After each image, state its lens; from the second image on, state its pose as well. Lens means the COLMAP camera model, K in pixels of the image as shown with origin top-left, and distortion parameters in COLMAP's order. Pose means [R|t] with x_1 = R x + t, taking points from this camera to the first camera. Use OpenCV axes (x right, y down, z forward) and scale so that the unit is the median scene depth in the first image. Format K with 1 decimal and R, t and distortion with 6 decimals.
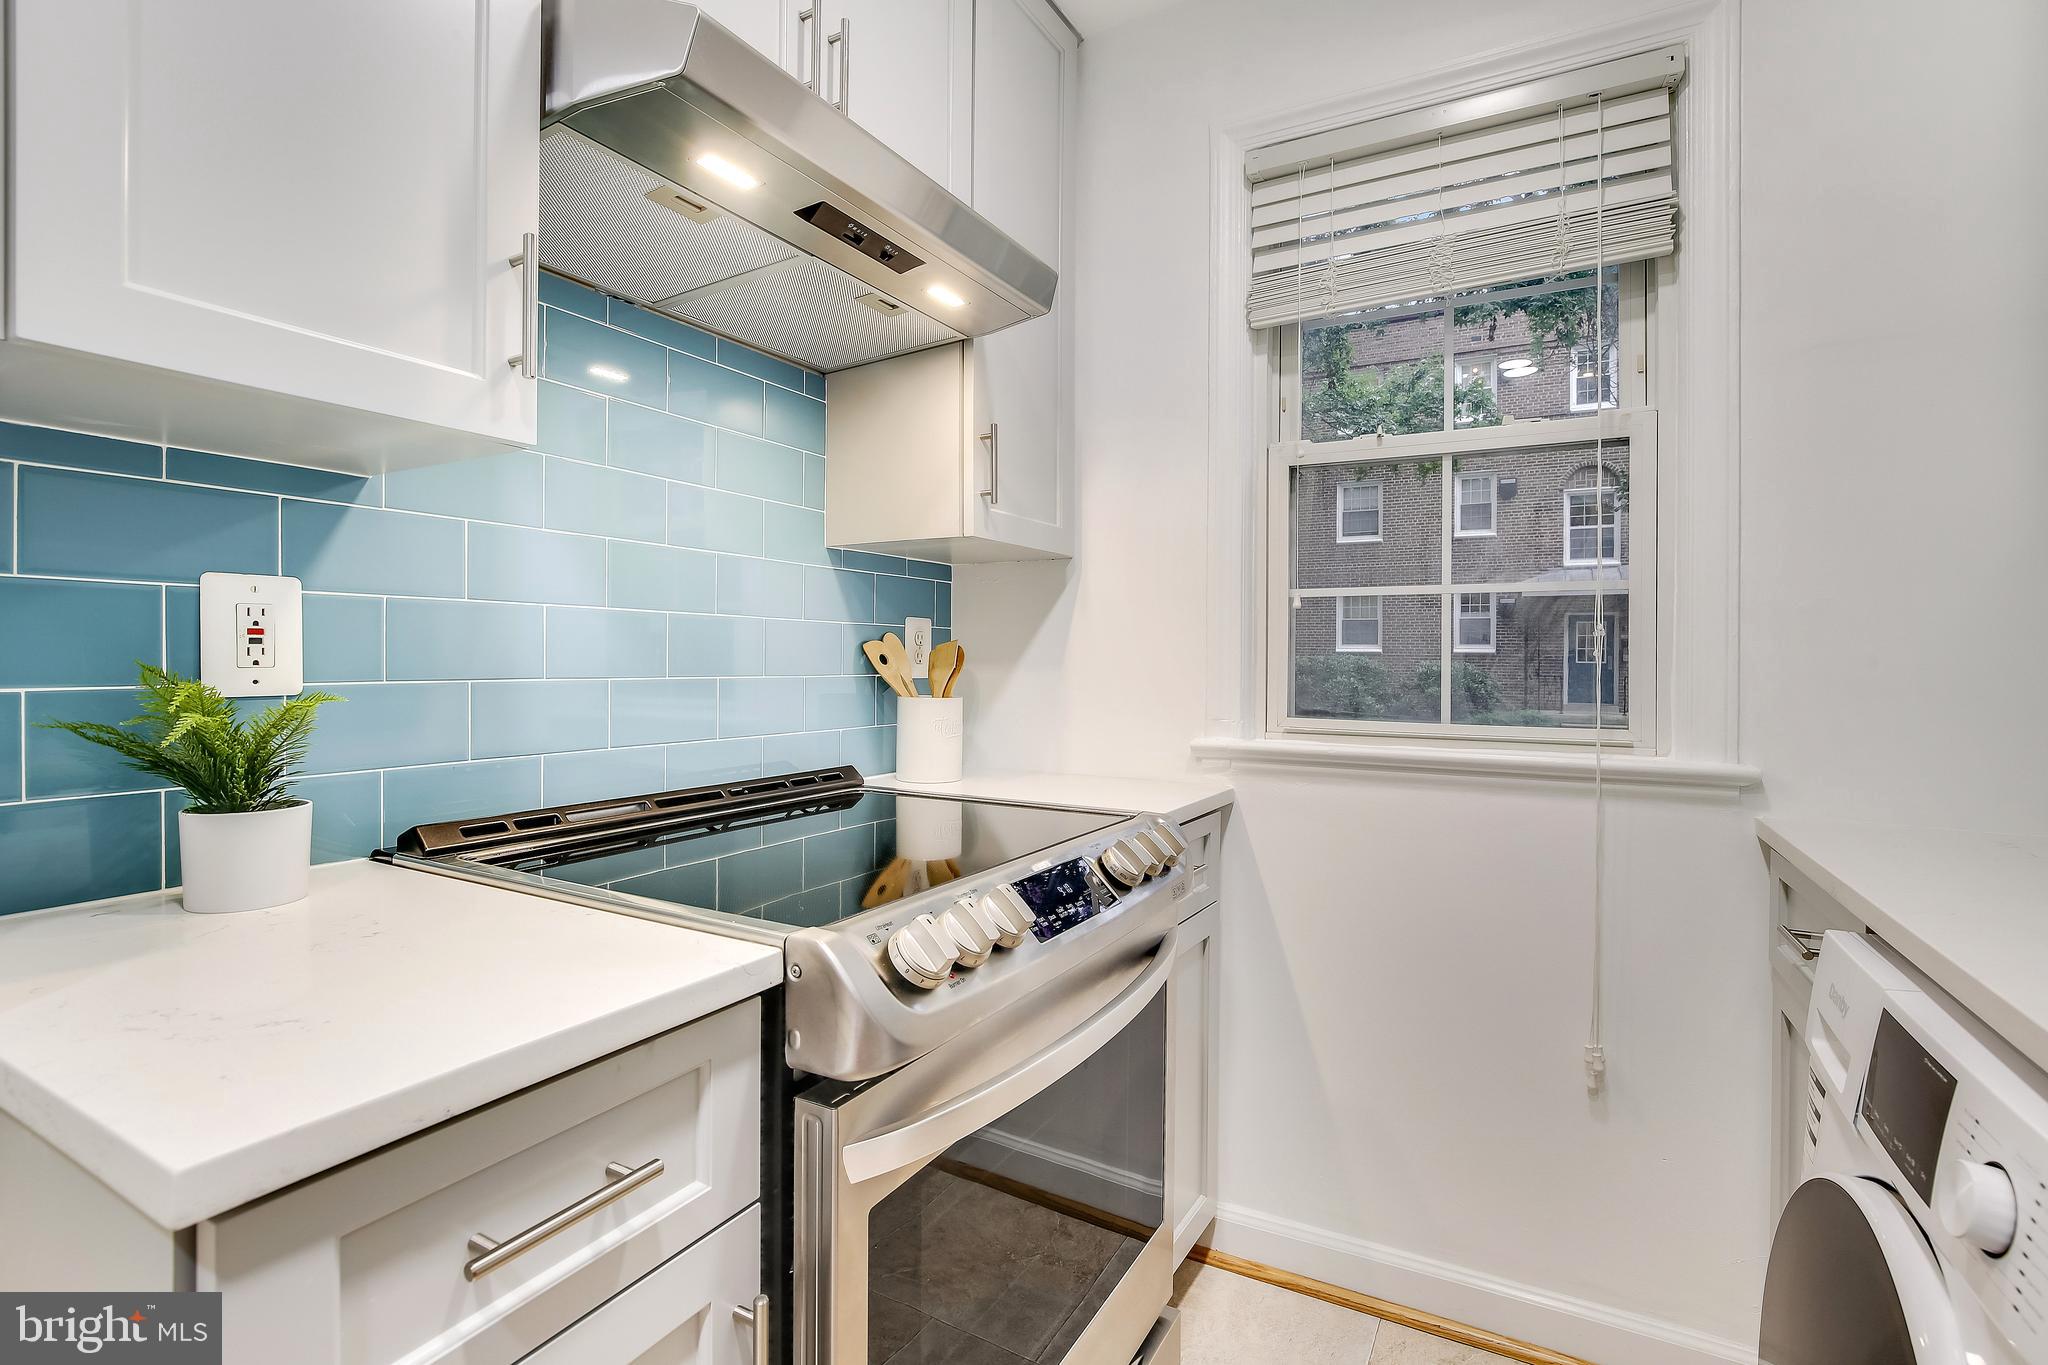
lens RADIAL K [[963.4, 0, 1031.1], [0, 963.4, 649.7], [0, 0, 1]] dist [-0.011375, 0.000173]
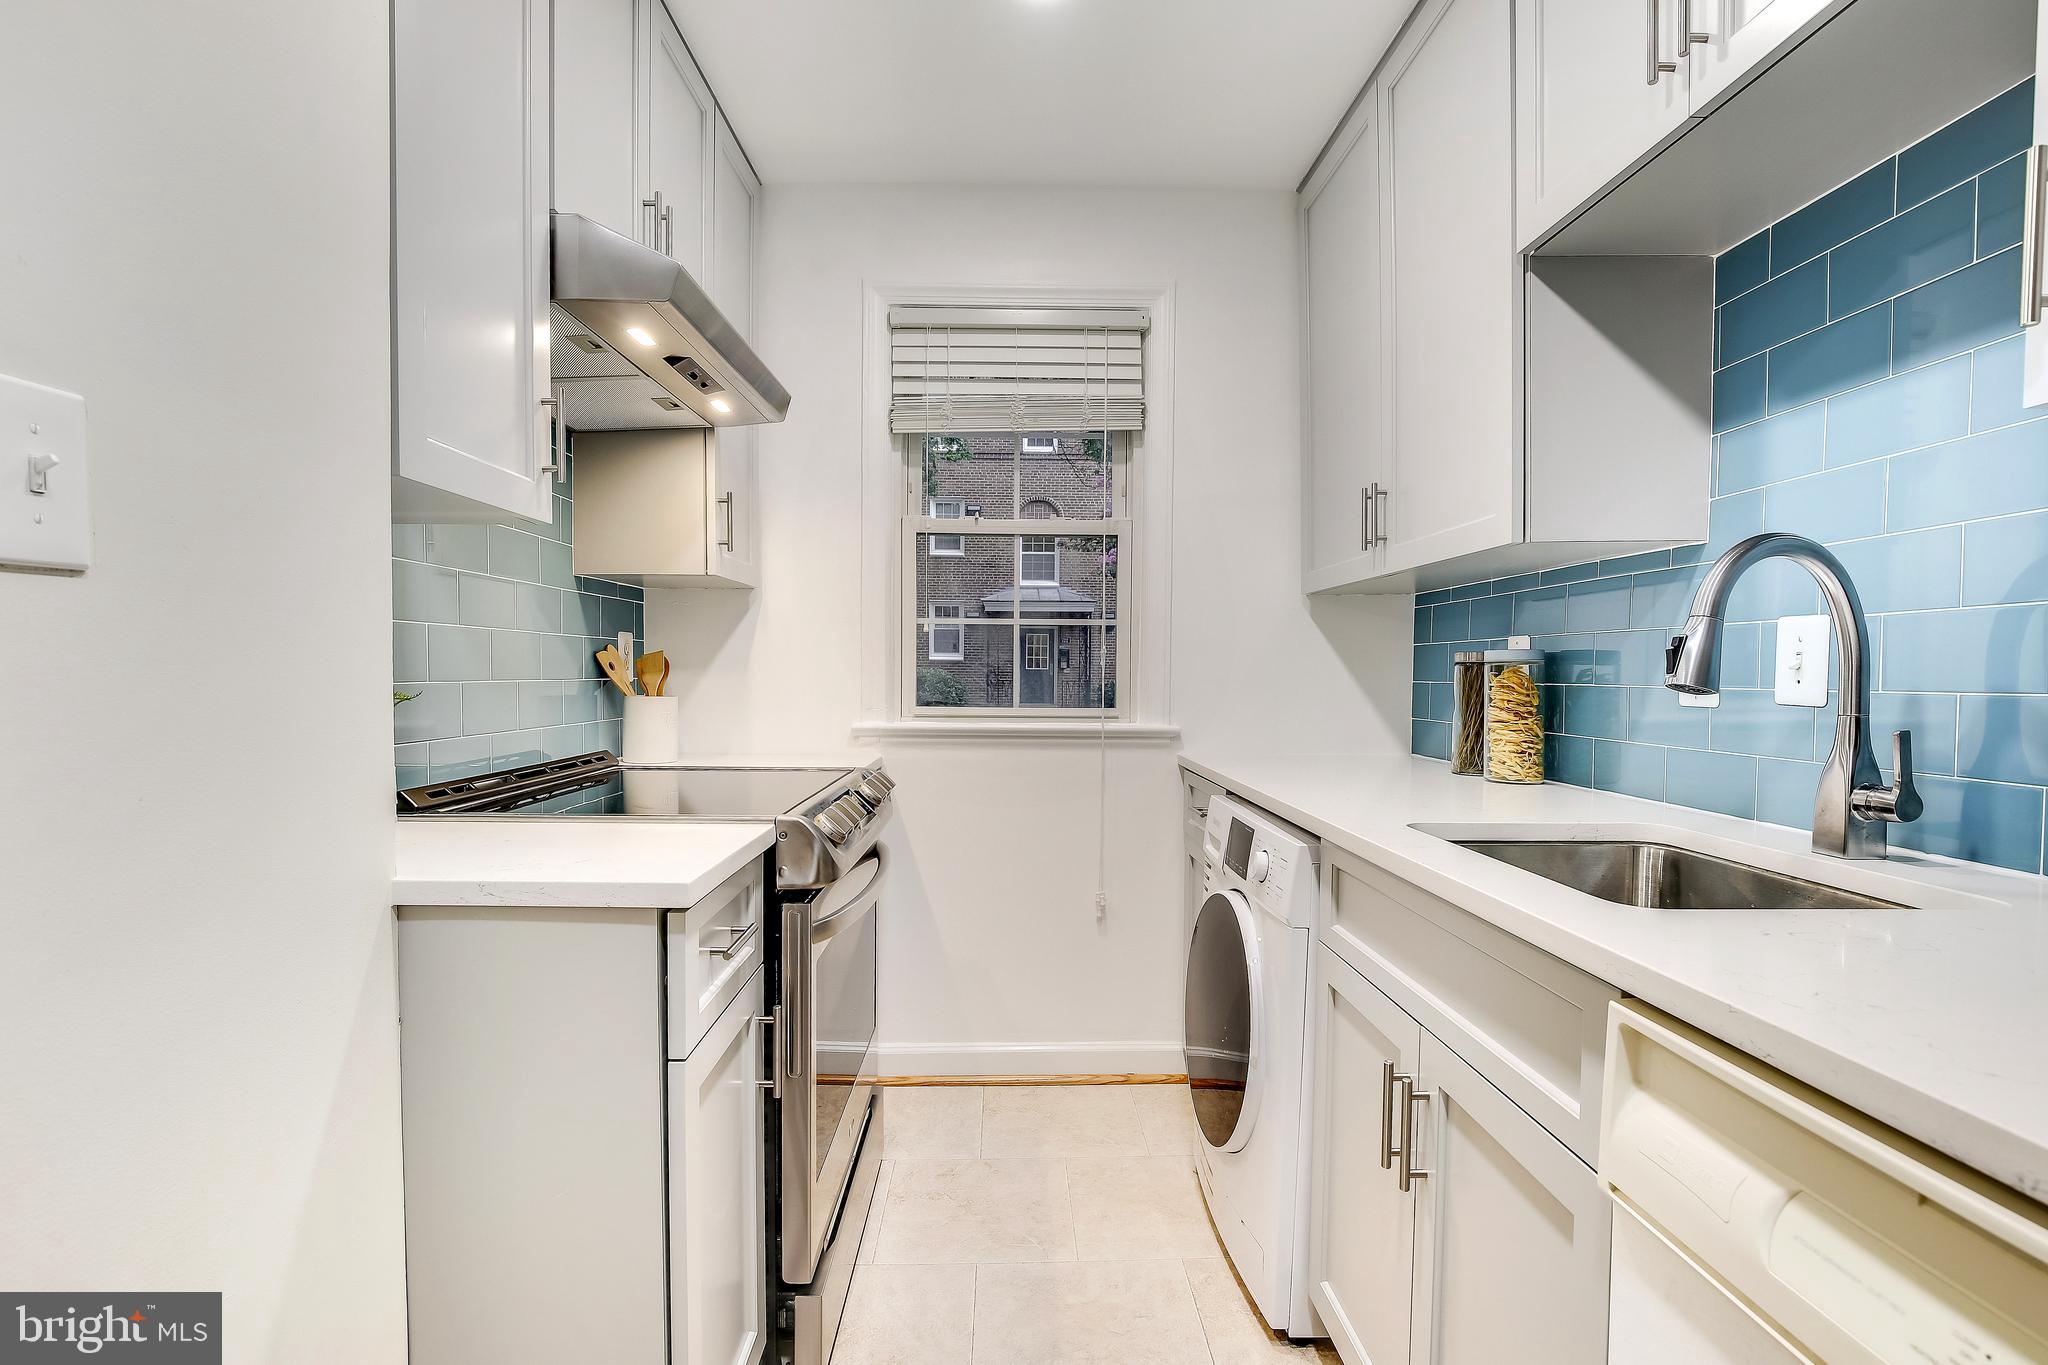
lens RADIAL K [[966.9, 0, 1024.0], [0, 966.9, 682.5], [0, 0, 1]] dist [-0.000861, 0.000050]
pose [[0.868311, -0.007270, 0.495966, -0.351004], [-0.006314, 0.999650, 0.025707, -0.004962], [-0.495979, -0.025454, 0.867961, -0.386055]]
